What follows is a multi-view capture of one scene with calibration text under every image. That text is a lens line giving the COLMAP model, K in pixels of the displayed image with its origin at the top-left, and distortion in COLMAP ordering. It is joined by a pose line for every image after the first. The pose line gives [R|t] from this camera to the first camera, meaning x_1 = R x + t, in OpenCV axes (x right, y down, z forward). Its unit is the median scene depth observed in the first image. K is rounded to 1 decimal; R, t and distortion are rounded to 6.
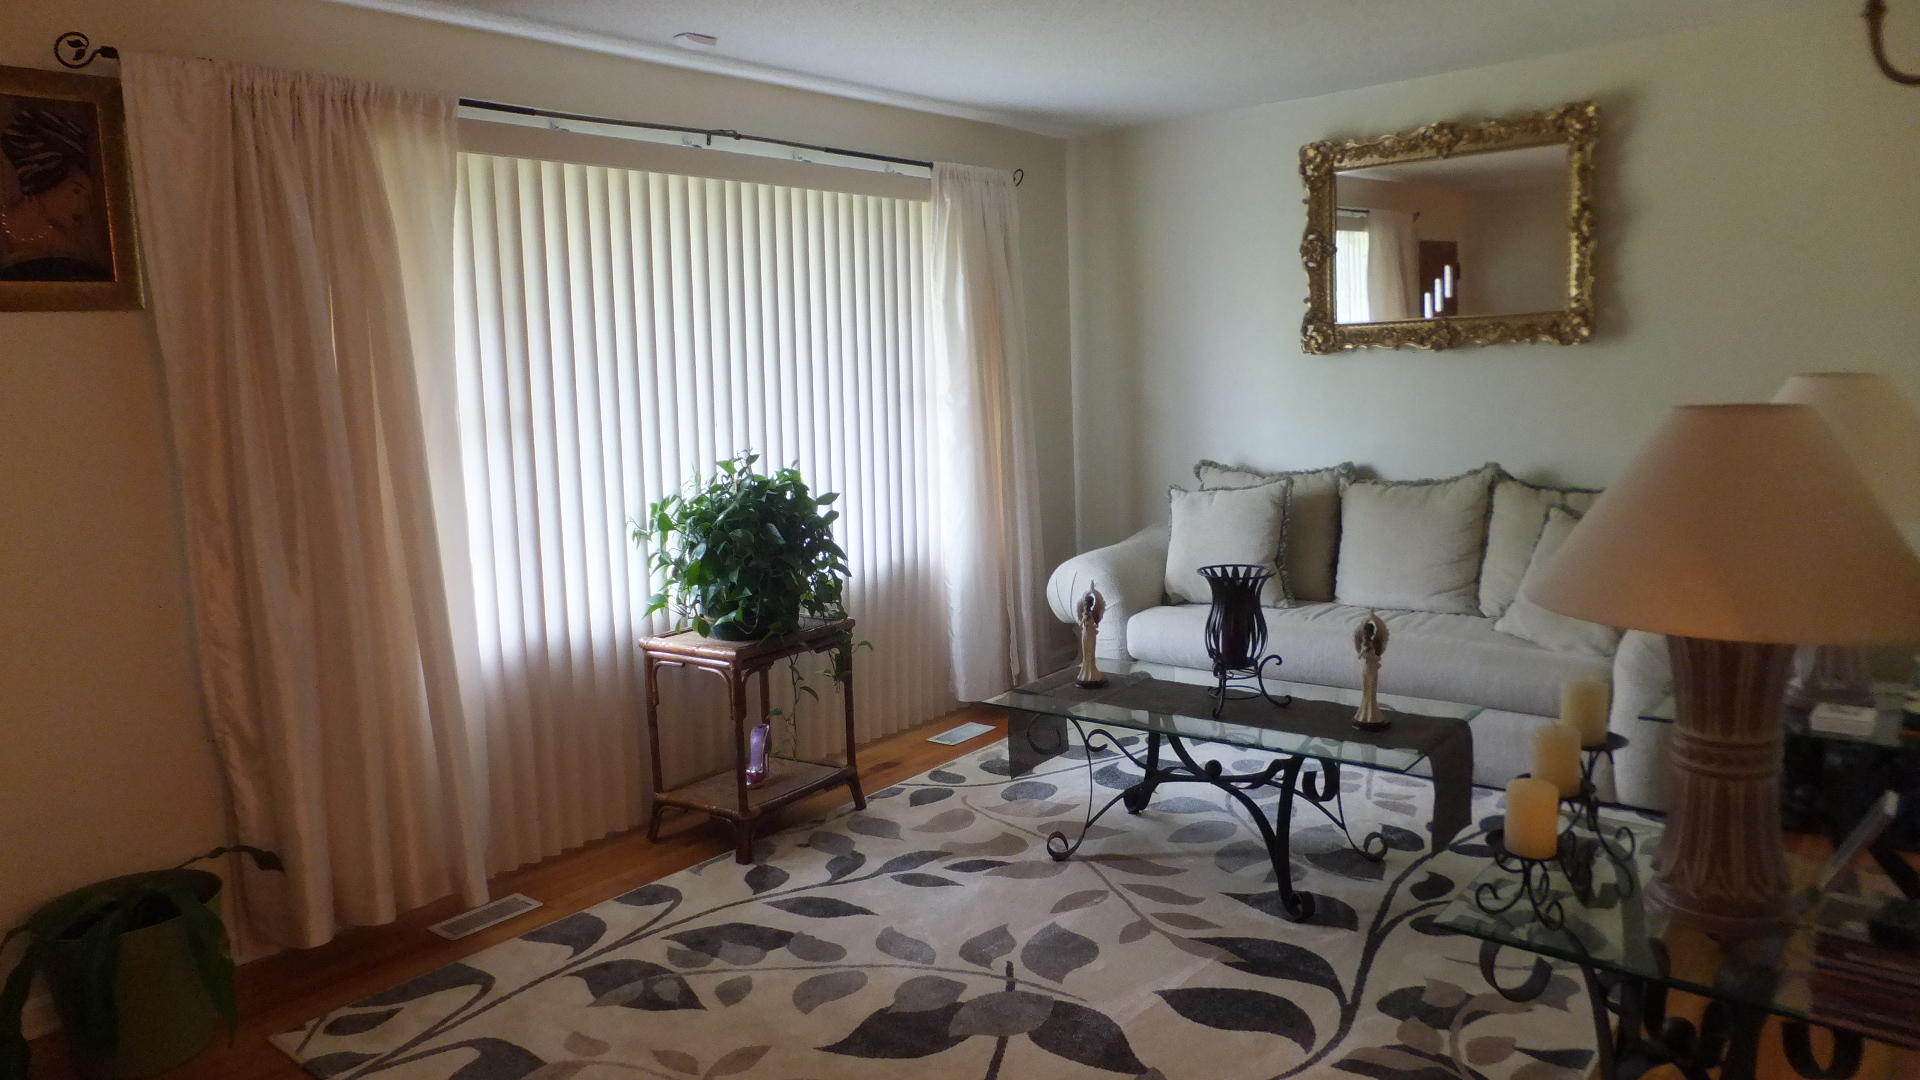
lens RADIAL K [[1249.1, 0, 955.4], [0, 1249.1, 493.1], [0, 0, 1]] dist [-0.065184, 0.004680]
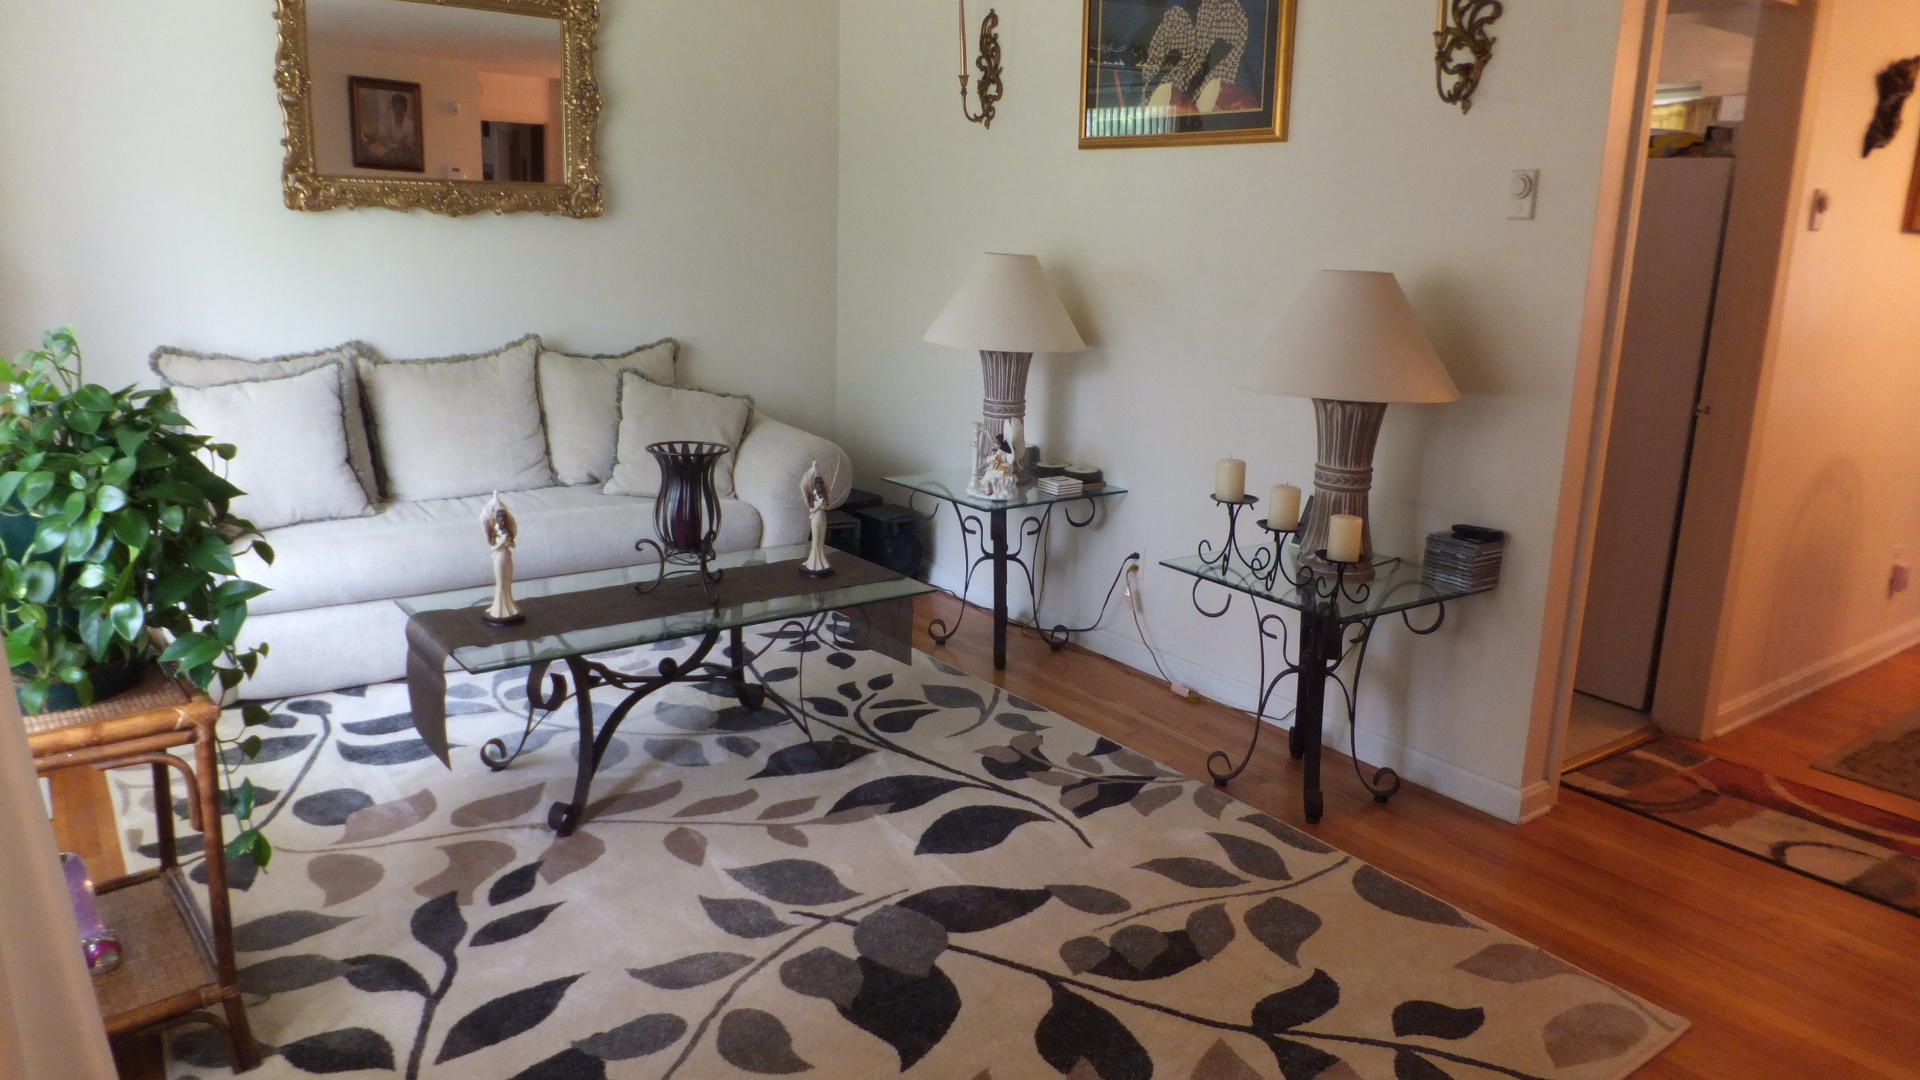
lens RADIAL K [[1249.1, 0, 955.4], [0, 1249.1, 493.1], [0, 0, 1]] dist [-0.065184, 0.004680]
pose [[0.241749, -0.142179, 0.959866, -0.602520], [0.058094, 0.989553, 0.131945, -0.012365], [-0.968598, 0.023865, 0.247483, 0.569527]]
